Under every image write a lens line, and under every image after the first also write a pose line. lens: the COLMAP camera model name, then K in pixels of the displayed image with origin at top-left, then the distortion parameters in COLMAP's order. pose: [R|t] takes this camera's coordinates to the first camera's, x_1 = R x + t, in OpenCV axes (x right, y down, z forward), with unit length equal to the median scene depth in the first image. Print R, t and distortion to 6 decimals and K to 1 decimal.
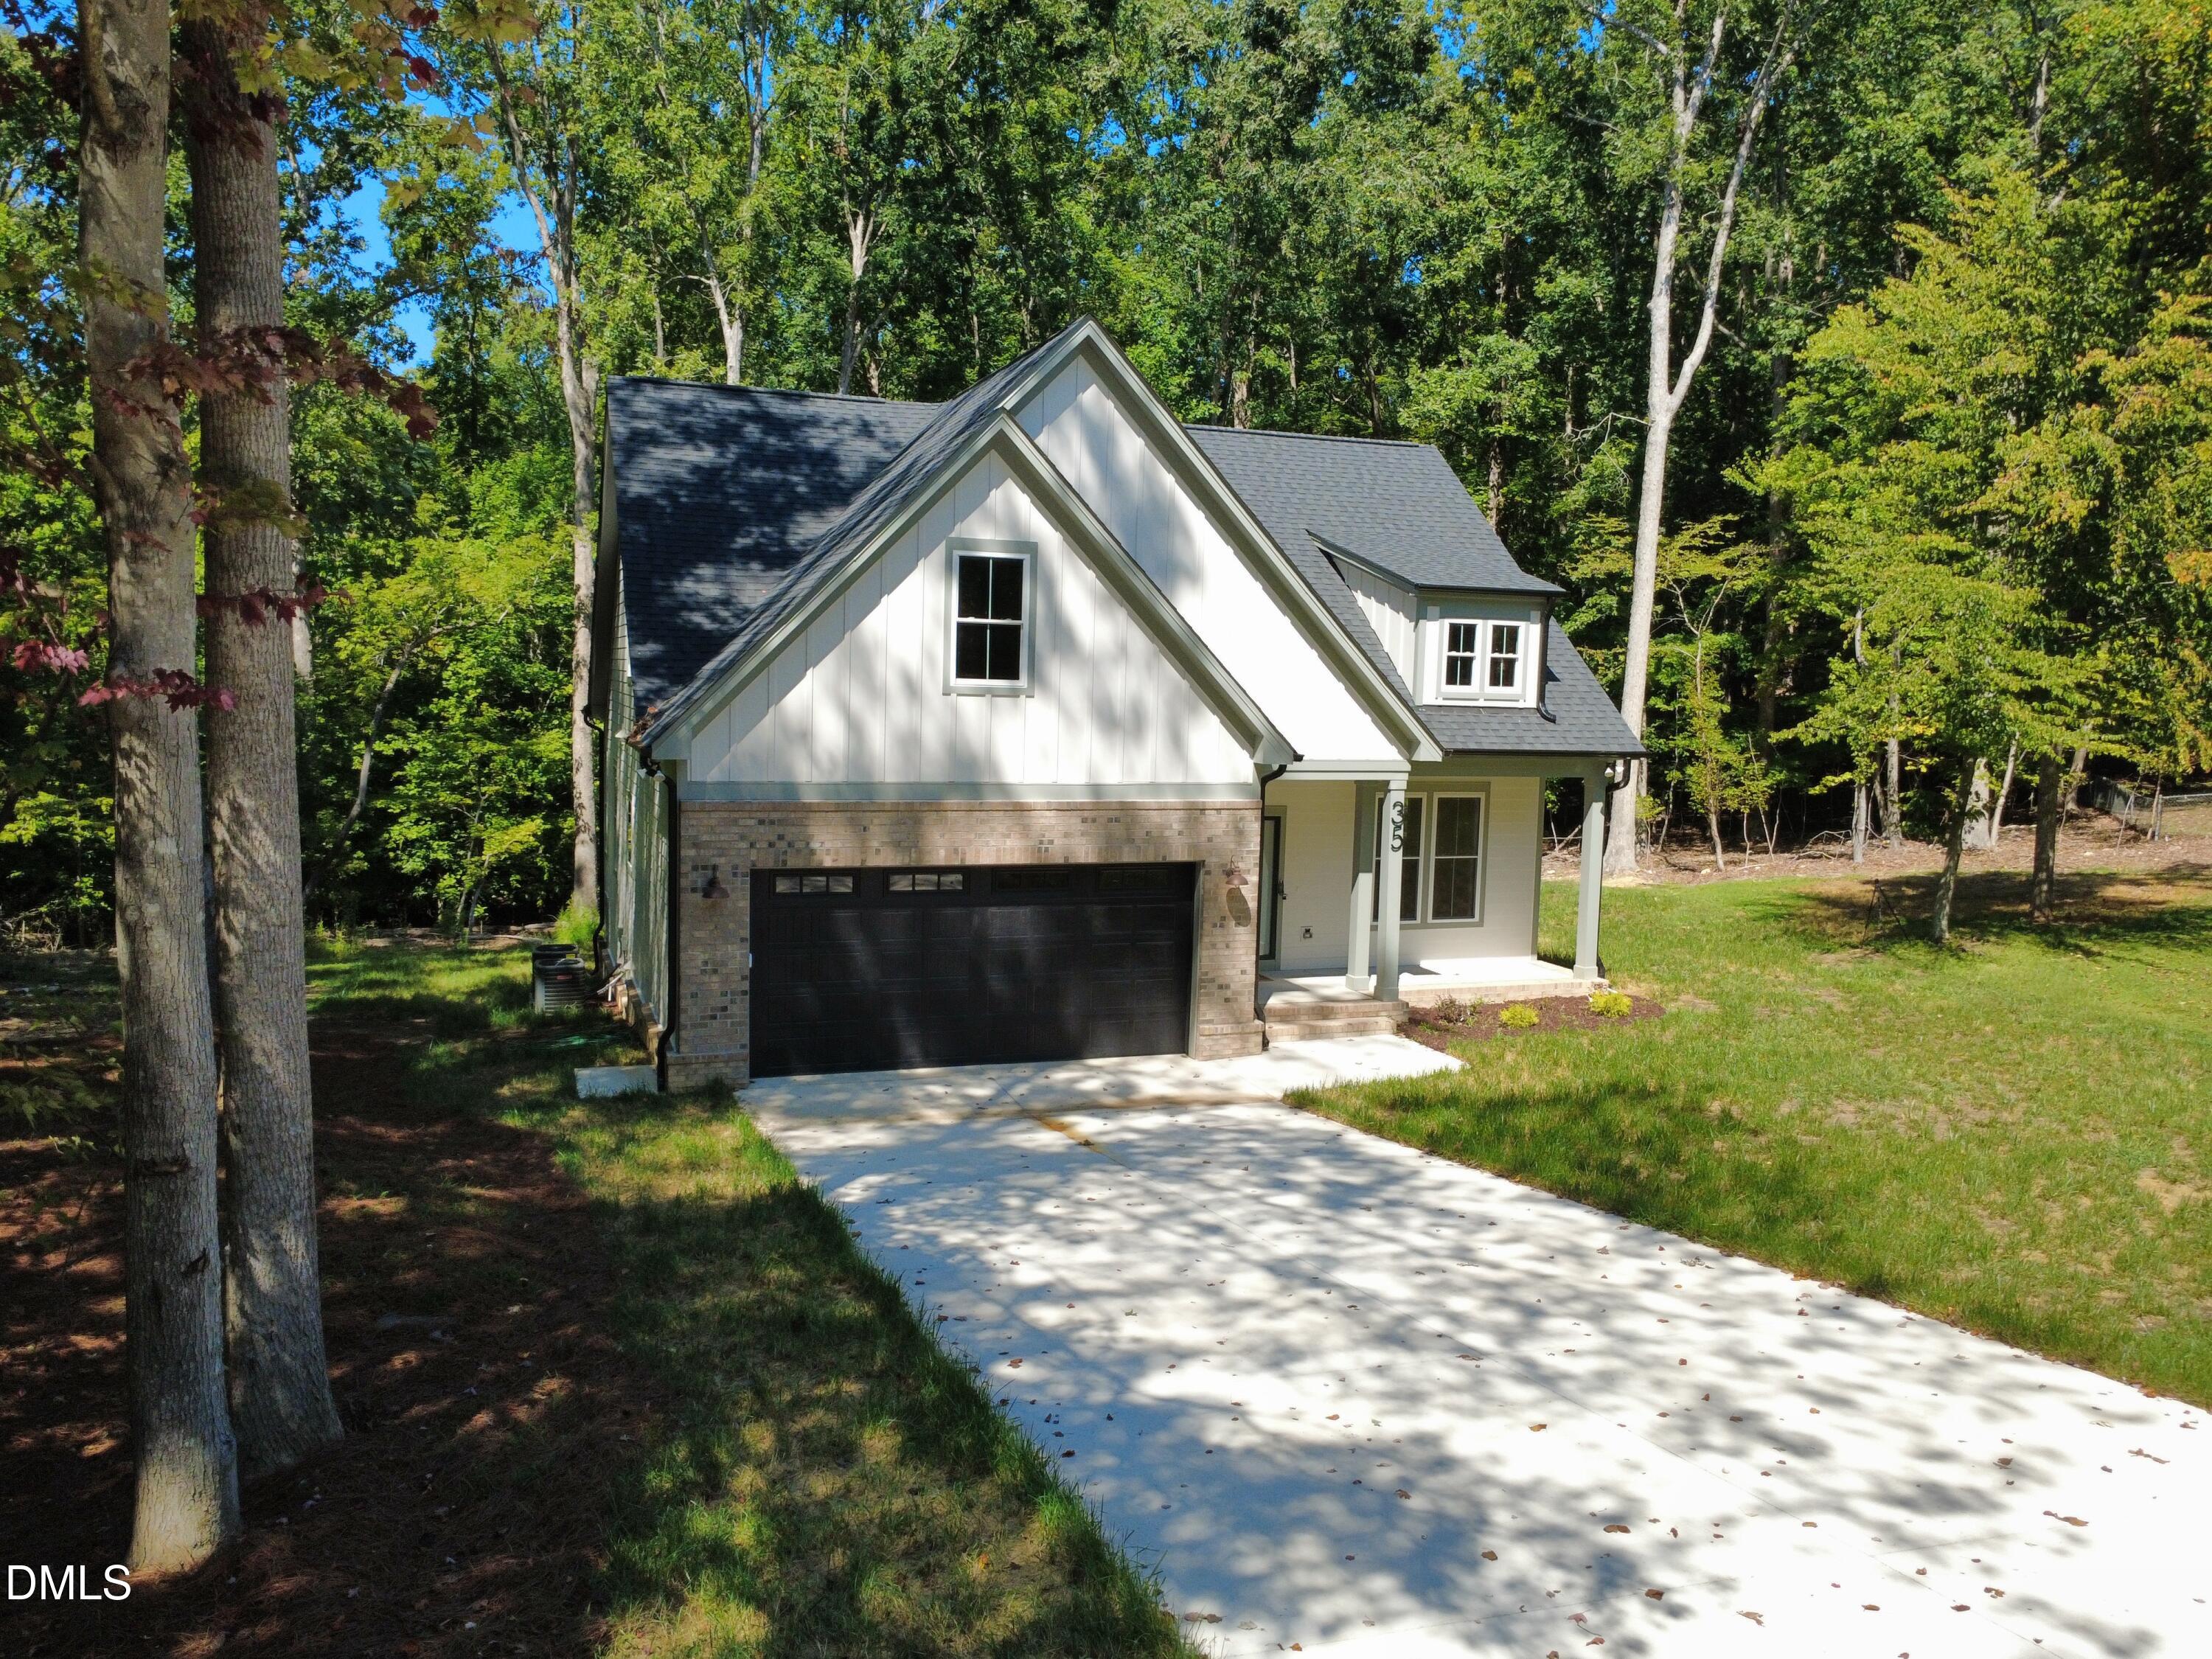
lens RADIAL K [[1634.4, 0, 1106.0], [0, 1634.4, 829.5], [0, 0, 1]] dist [-0.052837, 0.058772]
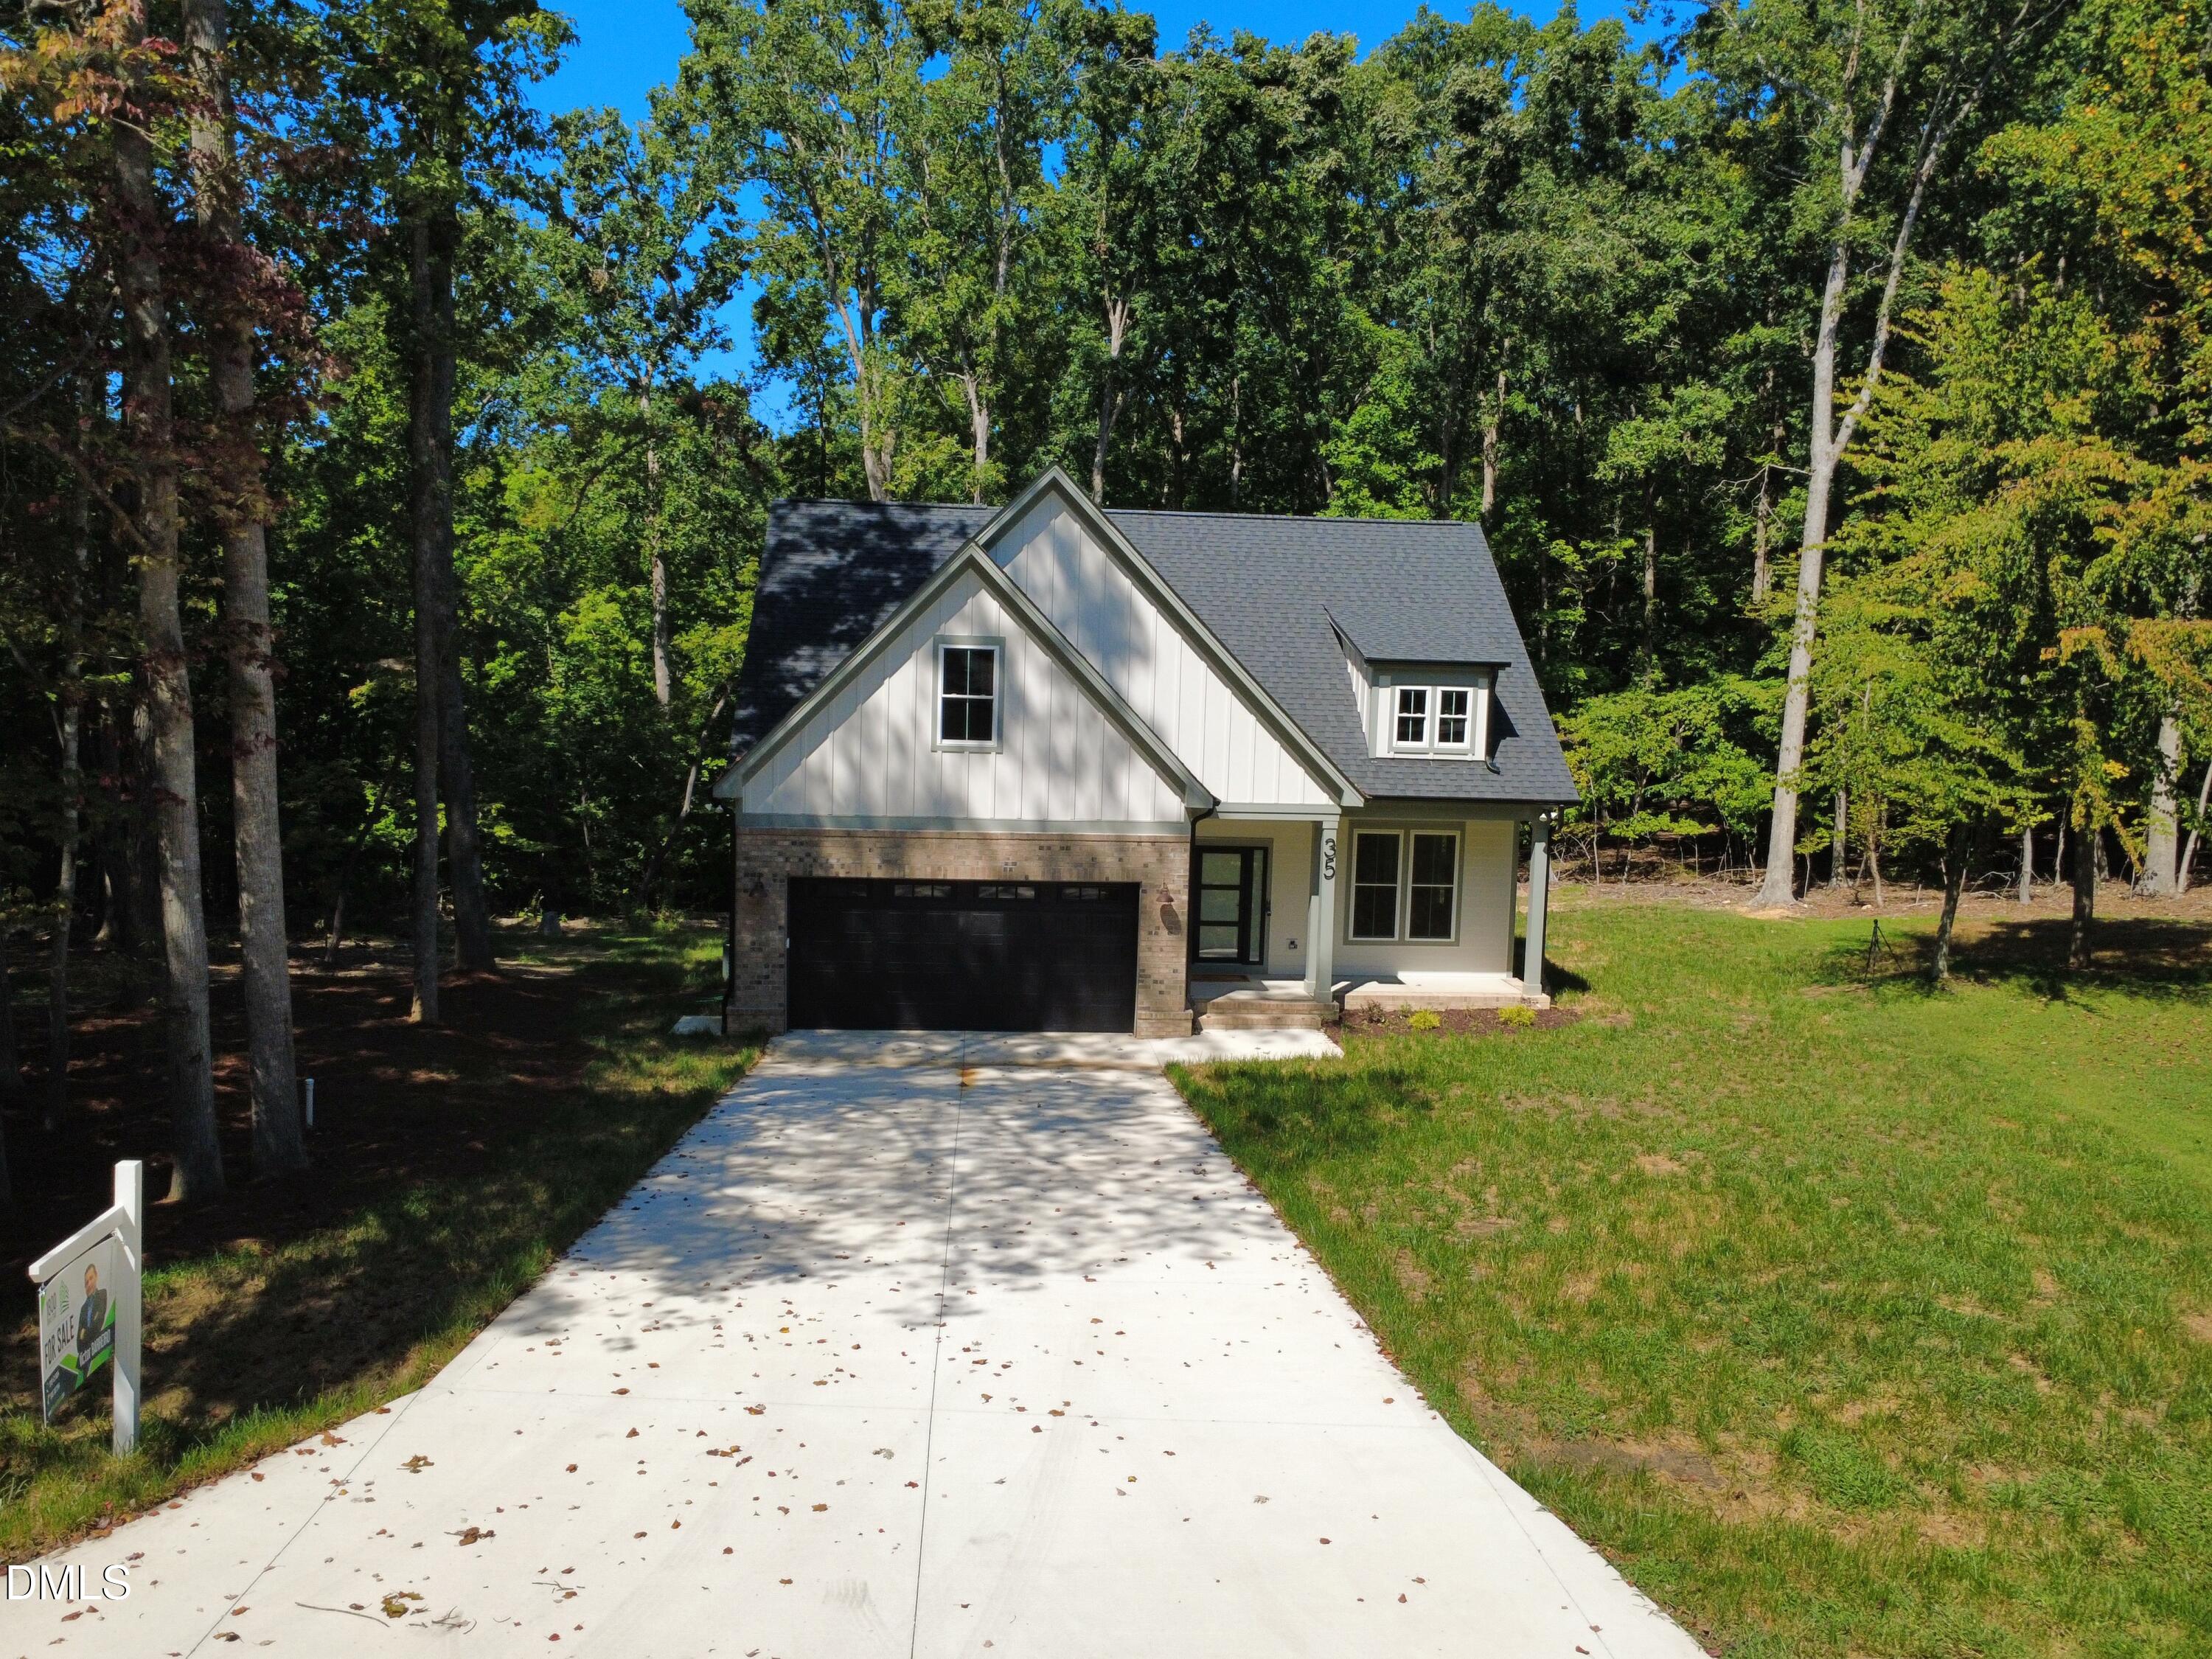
lens RADIAL K [[1634.4, 0, 1106.0], [0, 1634.4, 829.5], [0, 0, 1]] dist [-0.052837, 0.058772]
pose [[0.962611, 0.028127, -0.269422, 0.349183], [-0.028782, 0.999585, 0.001520, -0.021047], [0.269353, 0.006291, 0.963021, -0.220550]]
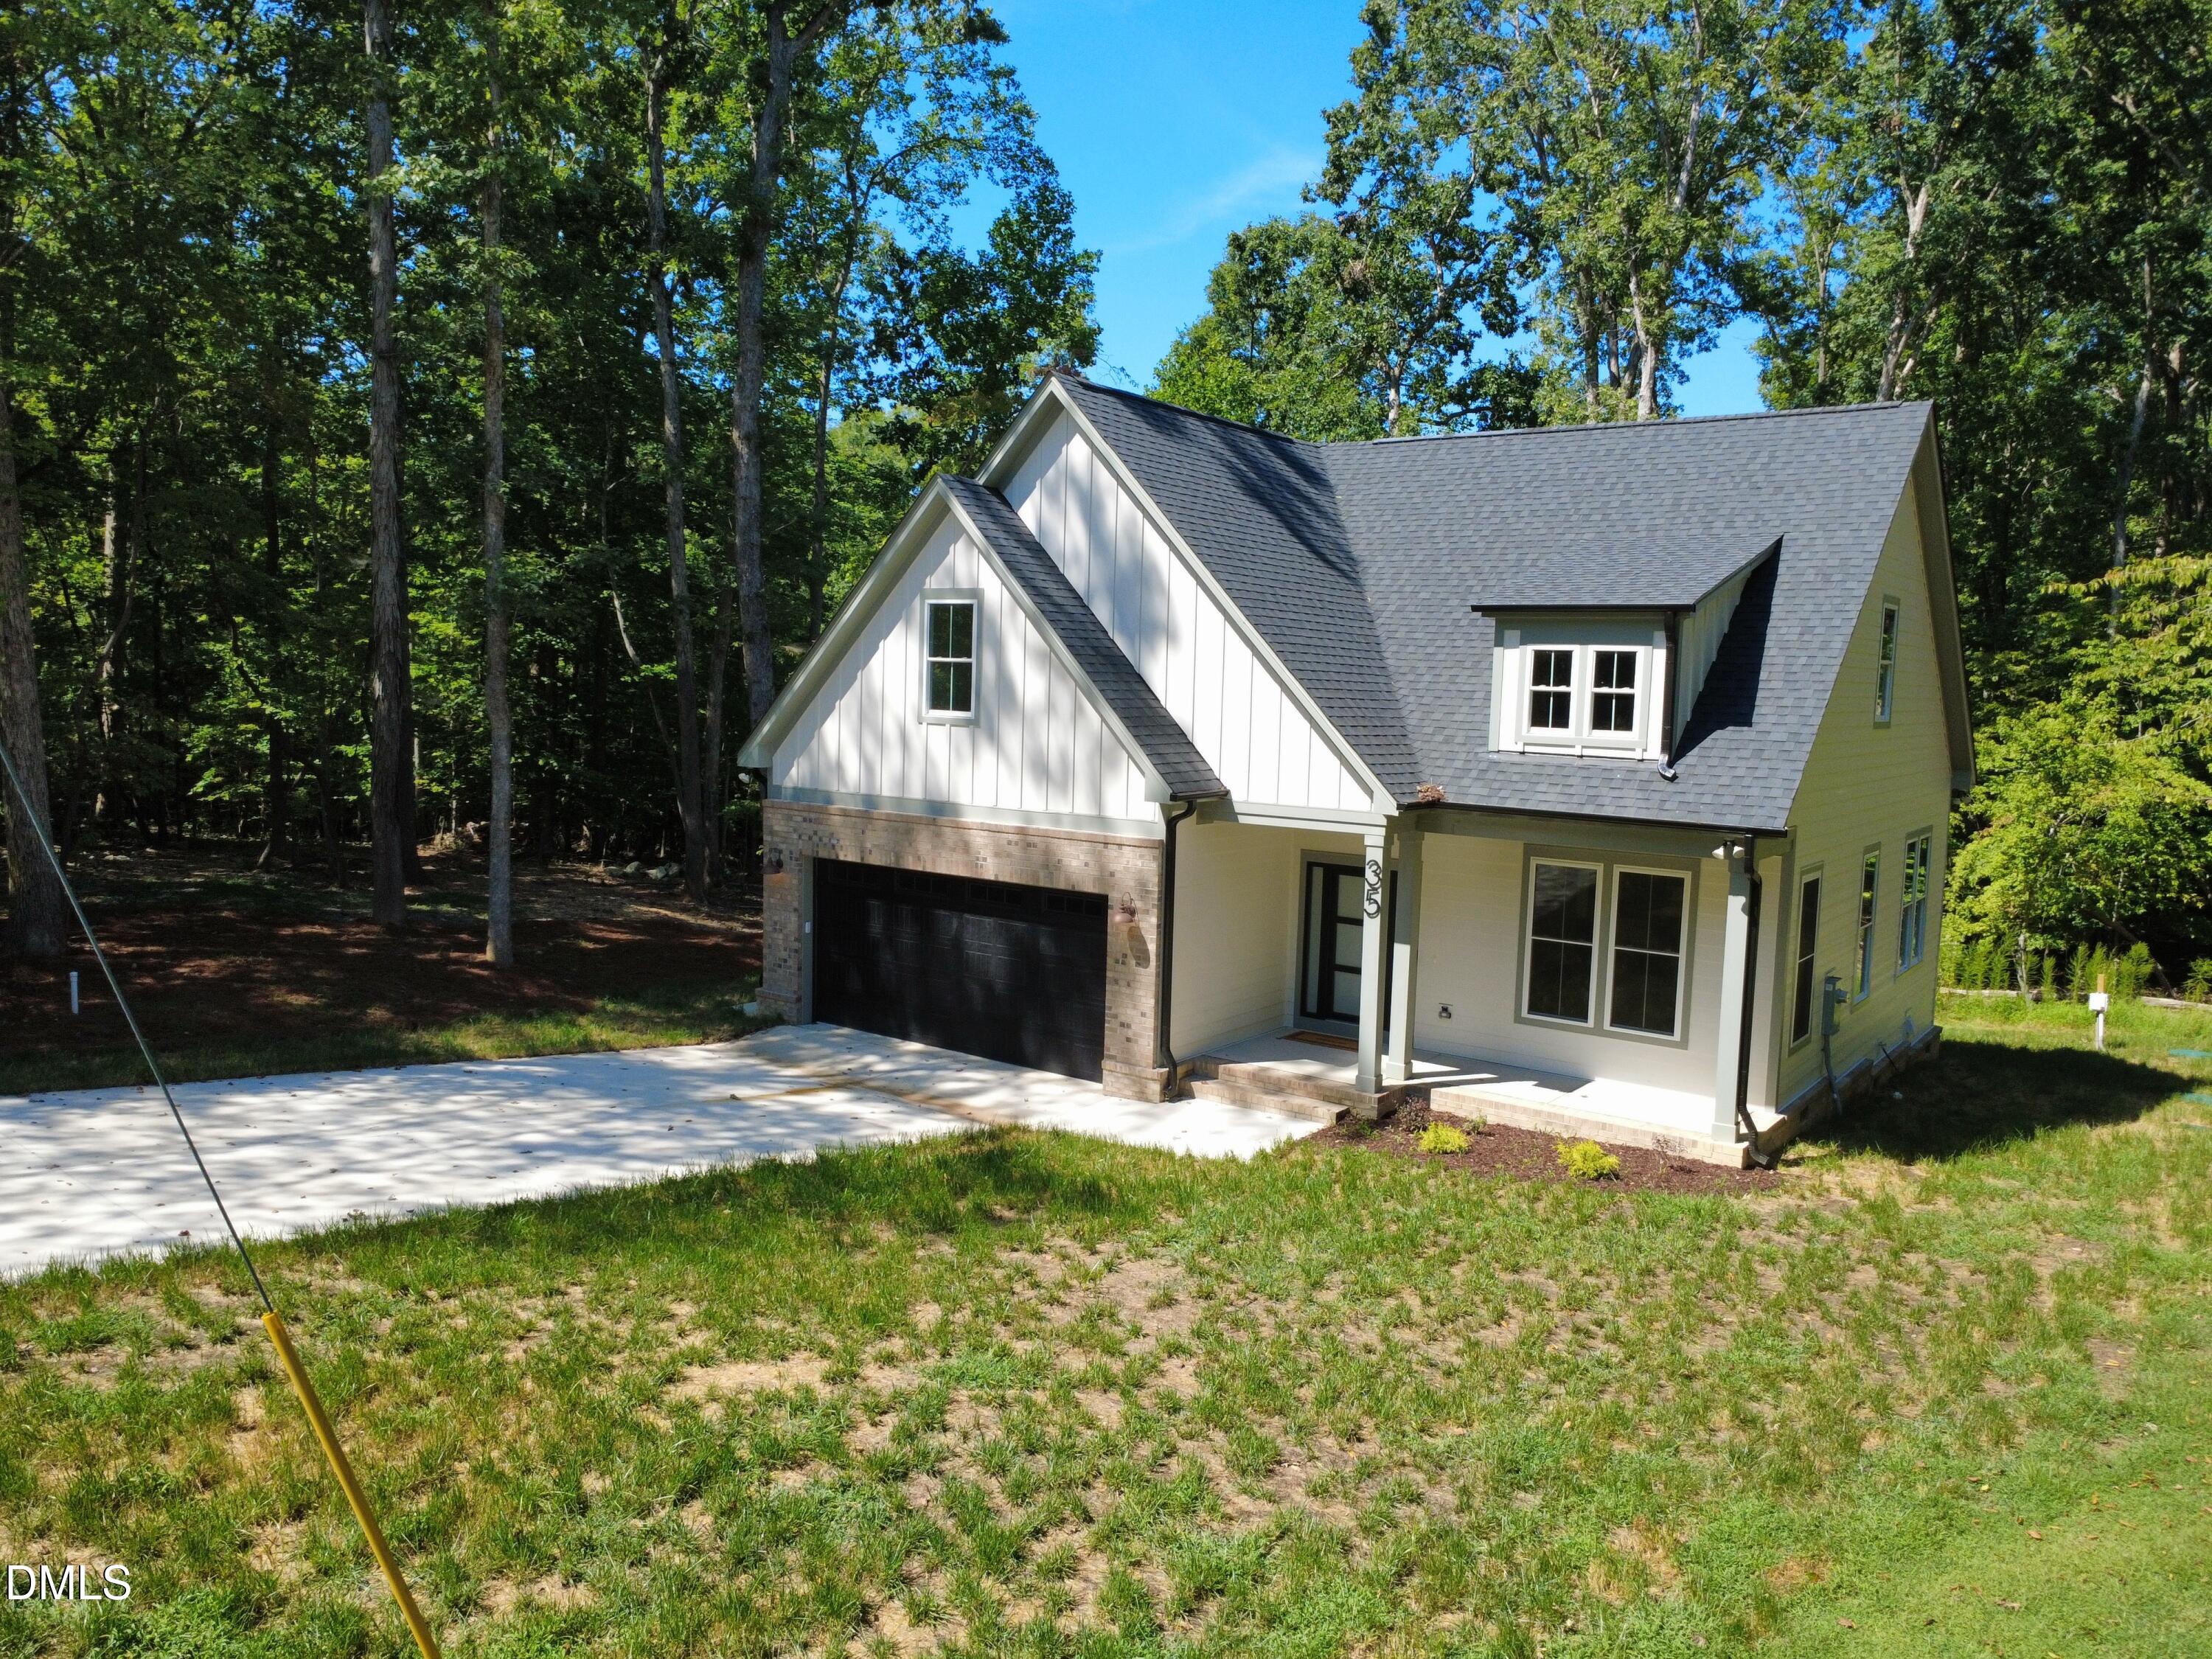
lens RADIAL K [[1634.4, 0, 1106.0], [0, 1634.4, 829.5], [0, 0, 1]] dist [-0.052837, 0.058772]
pose [[0.548930, 0.069527, -0.832972, 0.819088], [-0.089486, 0.995696, 0.024138, -0.041674], [0.831065, 0.061289, 0.552788, 0.411887]]
